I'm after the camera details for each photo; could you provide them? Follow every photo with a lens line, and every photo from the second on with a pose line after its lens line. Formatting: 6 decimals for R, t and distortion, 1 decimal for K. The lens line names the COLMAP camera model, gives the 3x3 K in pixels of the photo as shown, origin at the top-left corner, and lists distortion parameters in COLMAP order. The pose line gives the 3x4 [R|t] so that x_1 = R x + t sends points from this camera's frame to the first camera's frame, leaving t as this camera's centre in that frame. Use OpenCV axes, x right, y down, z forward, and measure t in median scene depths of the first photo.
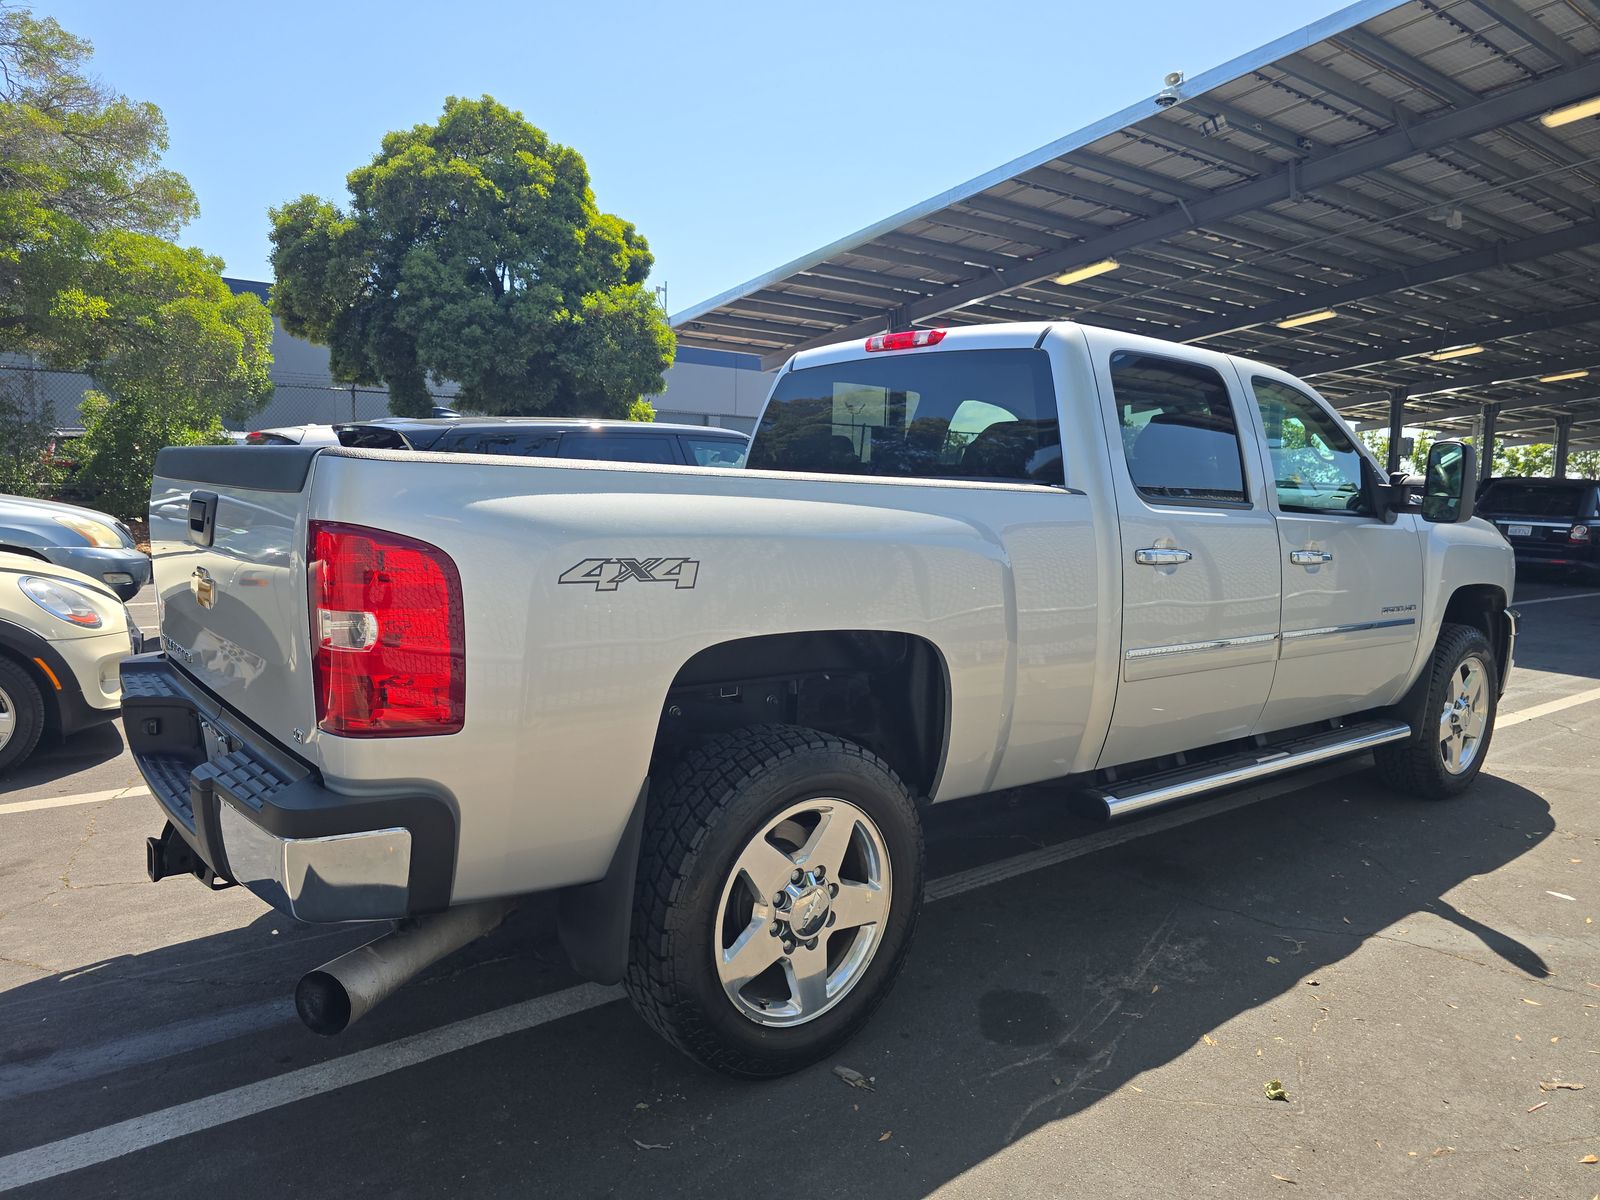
lens RADIAL K [[1061.3, 0, 794.3], [0, 1061.3, 600.6], [0, 0, 1]] dist [0.021489, 0.001836]
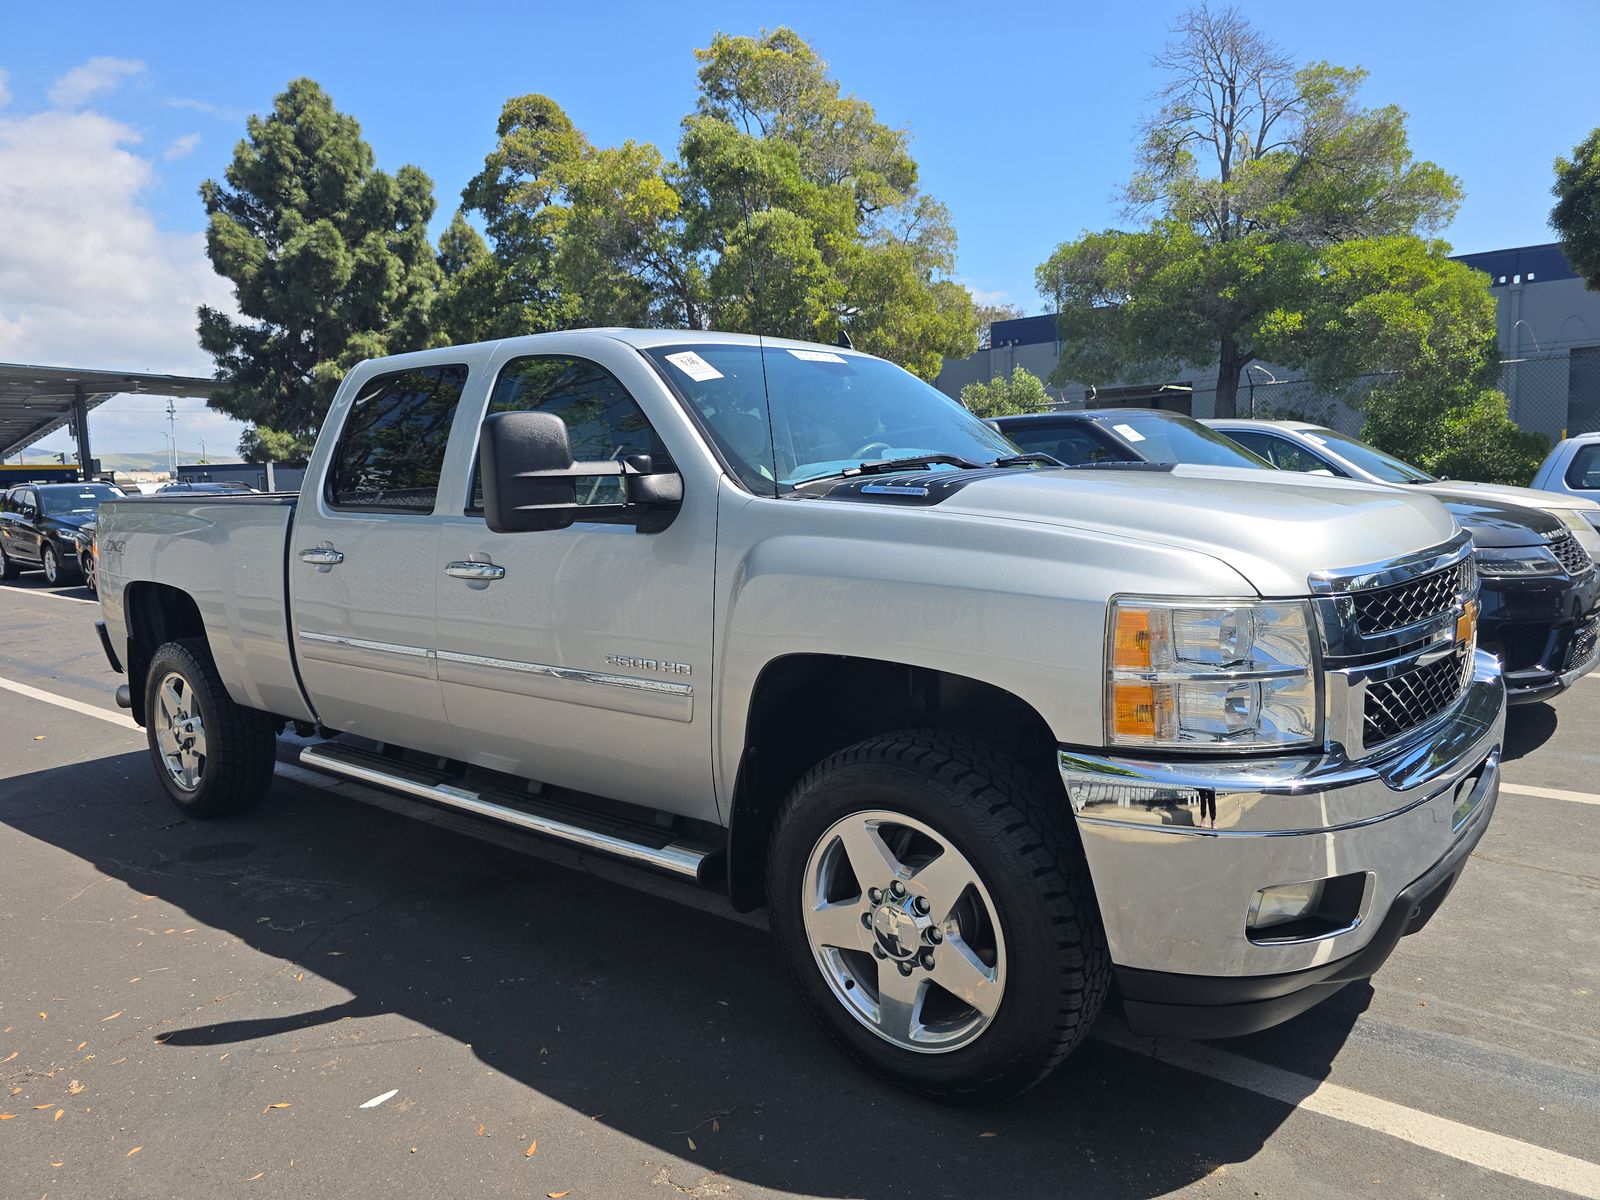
lens RADIAL K [[1061.3, 0, 794.3], [0, 1061.3, 600.6], [0, 0, 1]] dist [0.021489, 0.001836]
pose [[0.216274, 0.080330, -0.973022, 1.328722], [-0.071511, 0.995236, 0.066269, -0.086953], [0.973710, 0.055250, 0.220988, 1.046014]]
